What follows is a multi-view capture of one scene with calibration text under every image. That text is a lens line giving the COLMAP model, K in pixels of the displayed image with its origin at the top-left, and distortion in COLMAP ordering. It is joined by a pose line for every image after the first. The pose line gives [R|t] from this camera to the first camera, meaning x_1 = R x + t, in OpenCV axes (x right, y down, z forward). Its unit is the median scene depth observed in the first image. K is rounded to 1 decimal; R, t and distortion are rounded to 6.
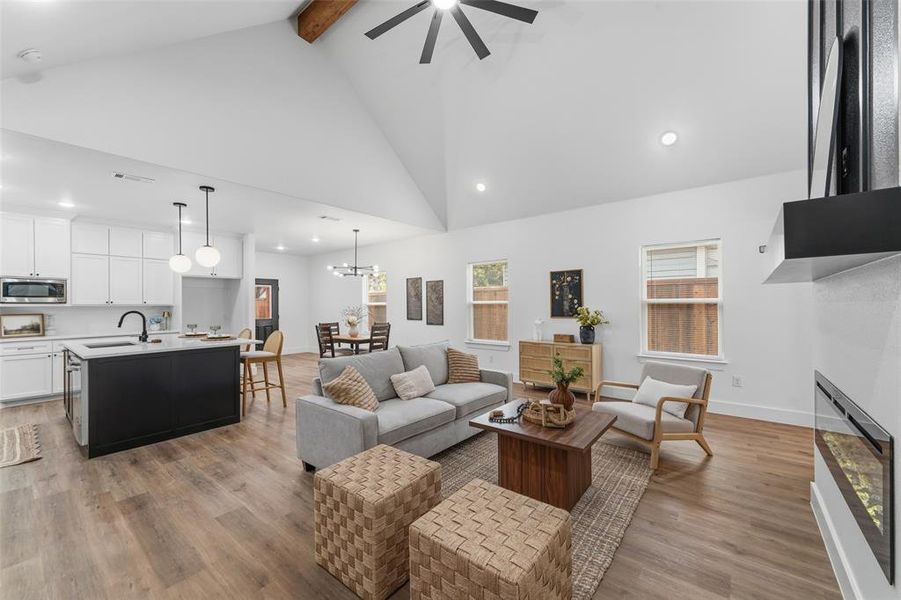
lens RADIAL K [[359.0, 0, 453.7], [0, 359.0, 301.7], [0, 0, 1]] dist [0.005101, -0.000787]
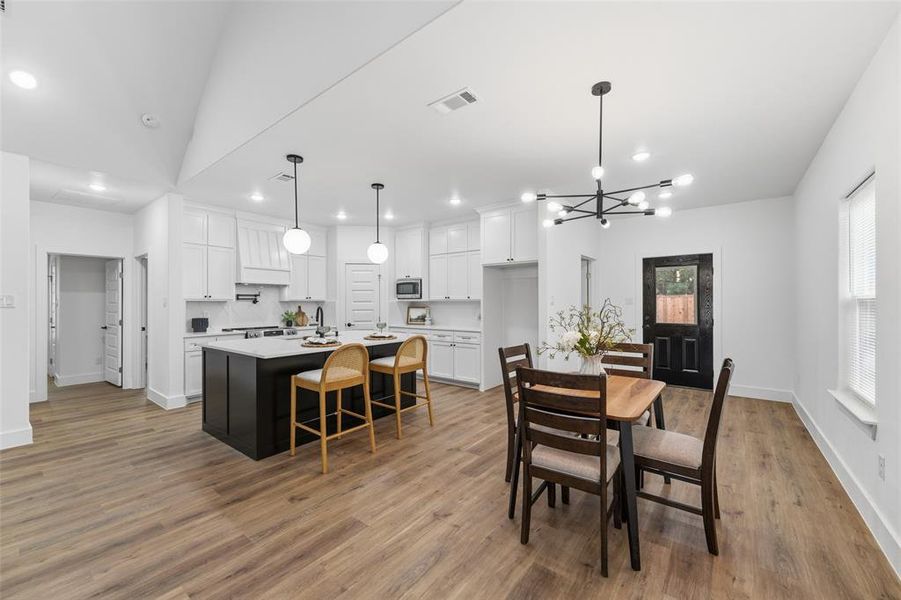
lens RADIAL K [[359.0, 0, 435.3], [0, 359.0, 302.5], [0, 0, 1]] dist [0.005101, -0.000787]
pose [[-0.002345, 0.008172, -0.999964, 0.098971], [0.009460, 0.999922, 0.008149, 0.007949], [0.999953, -0.009440, -0.002422, 1.034661]]
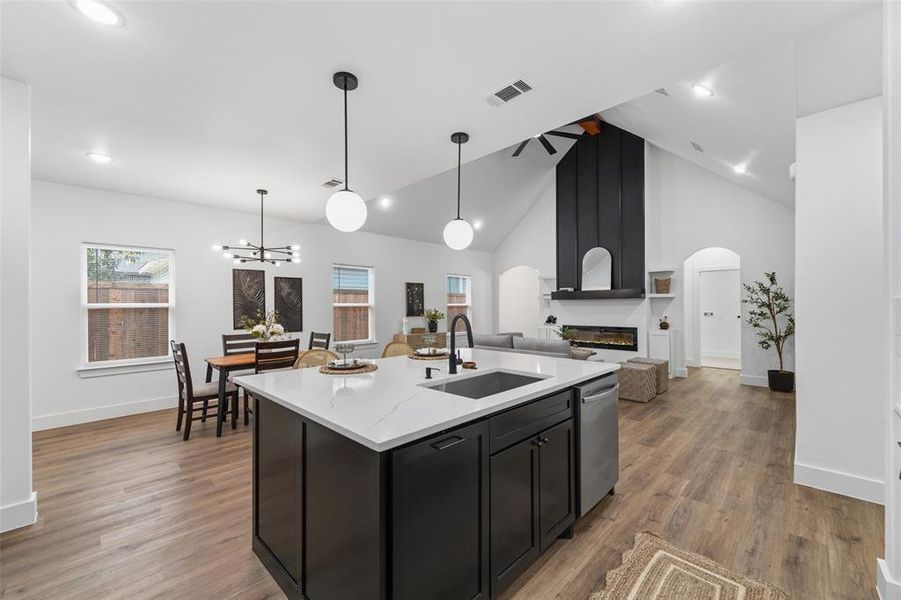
lens RADIAL K [[359.0, 0, 437.4], [0, 359.0, 307.0], [0, 0, 1]] dist [0.005101, -0.000787]
pose [[0.111302, 0.004554, 0.993776, -1.081619], [-0.002920, 0.999987, -0.004256, 0.013821], [-0.993782, -0.002428, 0.111314, 0.760300]]
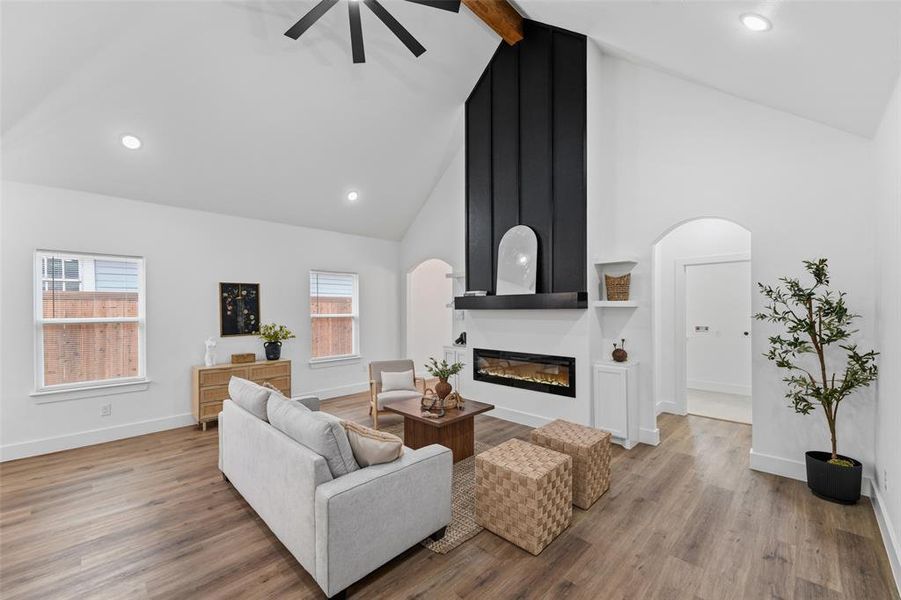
lens RADIAL K [[359.0, 0, 434.4], [0, 359.0, 313.4], [0, 0, 1]] dist [0.005101, -0.000787]
pose [[0.122096, -0.006567, 0.992497, -0.531982], [-0.002131, 0.999974, 0.006879, -0.018312], [-0.992516, -0.002955, 0.122079, 0.405729]]
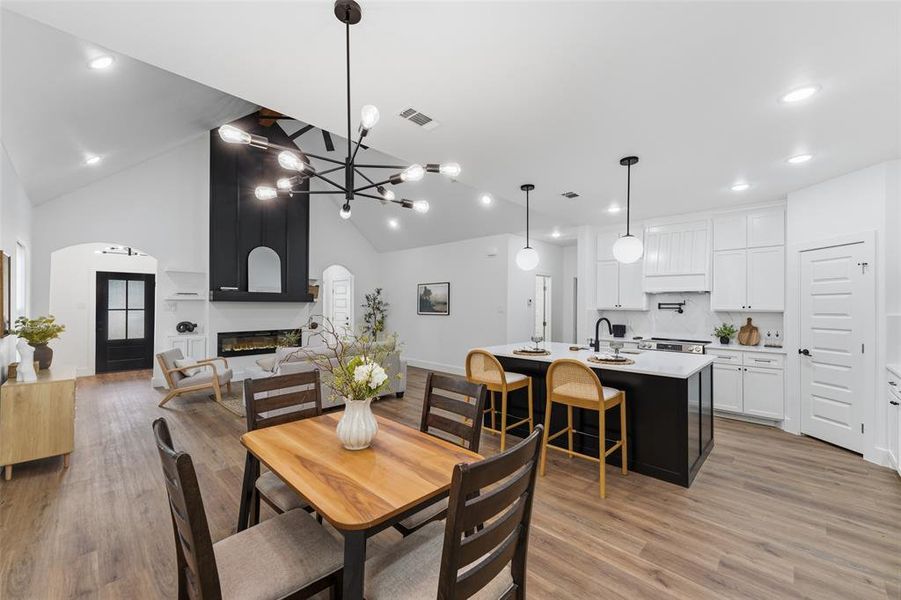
lens RADIAL K [[359.0, 0, 455.3], [0, 359.0, 303.8], [0, 0, 1]] dist [0.005101, -0.000787]
pose [[-0.996654, 0.001822, 0.081712, -0.452292], [0.000634, 0.999894, -0.014560, 0.003087], [-0.081730, -0.014459, -0.996550, 1.524261]]
